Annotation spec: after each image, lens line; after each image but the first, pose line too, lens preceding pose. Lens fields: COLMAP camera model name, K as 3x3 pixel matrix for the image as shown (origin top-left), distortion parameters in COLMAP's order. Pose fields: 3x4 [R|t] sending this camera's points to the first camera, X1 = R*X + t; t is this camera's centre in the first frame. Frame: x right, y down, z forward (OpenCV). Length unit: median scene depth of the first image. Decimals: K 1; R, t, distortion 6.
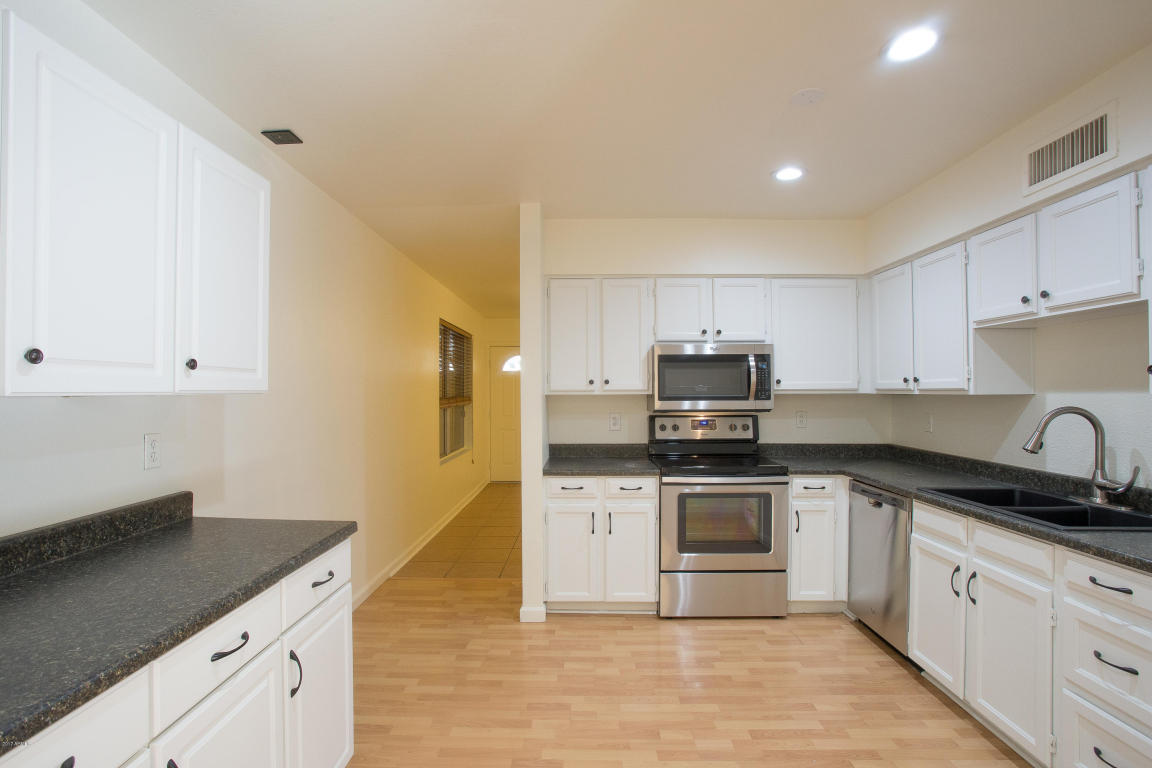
lens RADIAL K [[550.9, 0, 552.6], [0, 550.9, 377.8], [0, 0, 1]] dist [-0.038633, 0.000120]
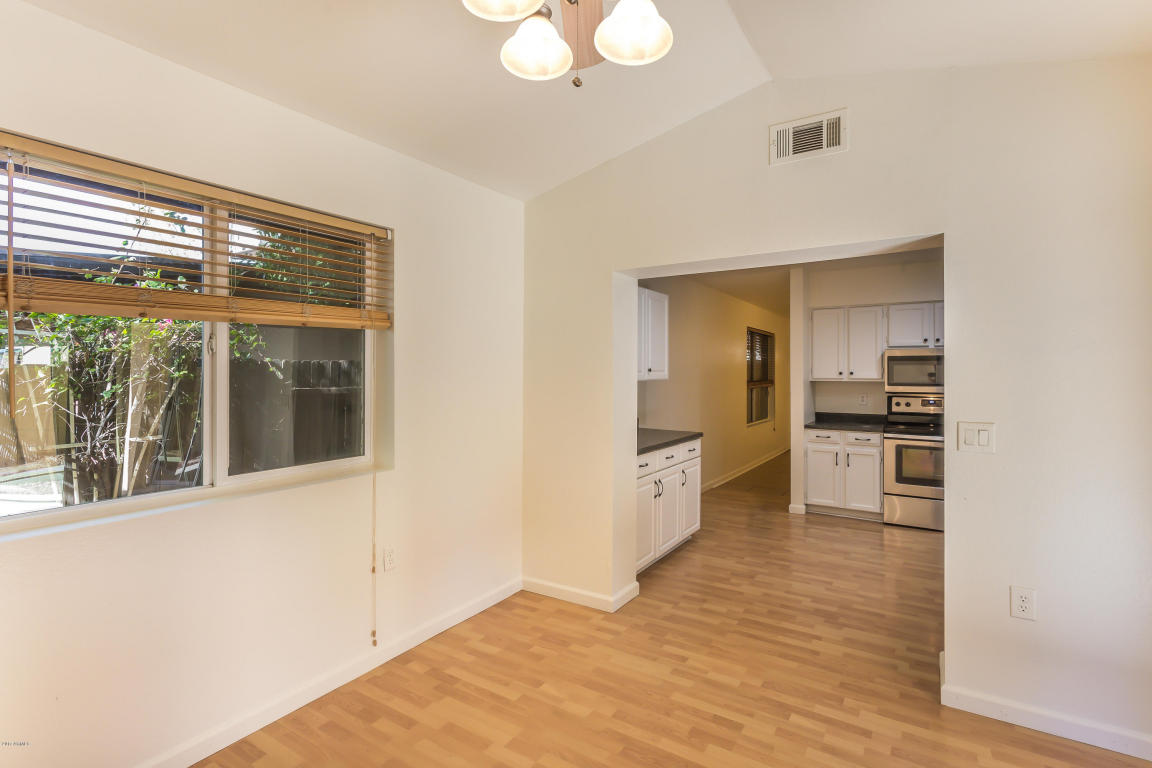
lens RADIAL K [[550.9, 0, 552.6], [0, 550.9, 377.8], [0, 0, 1]] dist [-0.038633, 0.000120]
pose [[0.846127, 0.011662, -0.532853, 0.210035], [0.006633, 0.999453, 0.032407, -0.036630], [0.532940, -0.030955, 0.845587, -0.793828]]
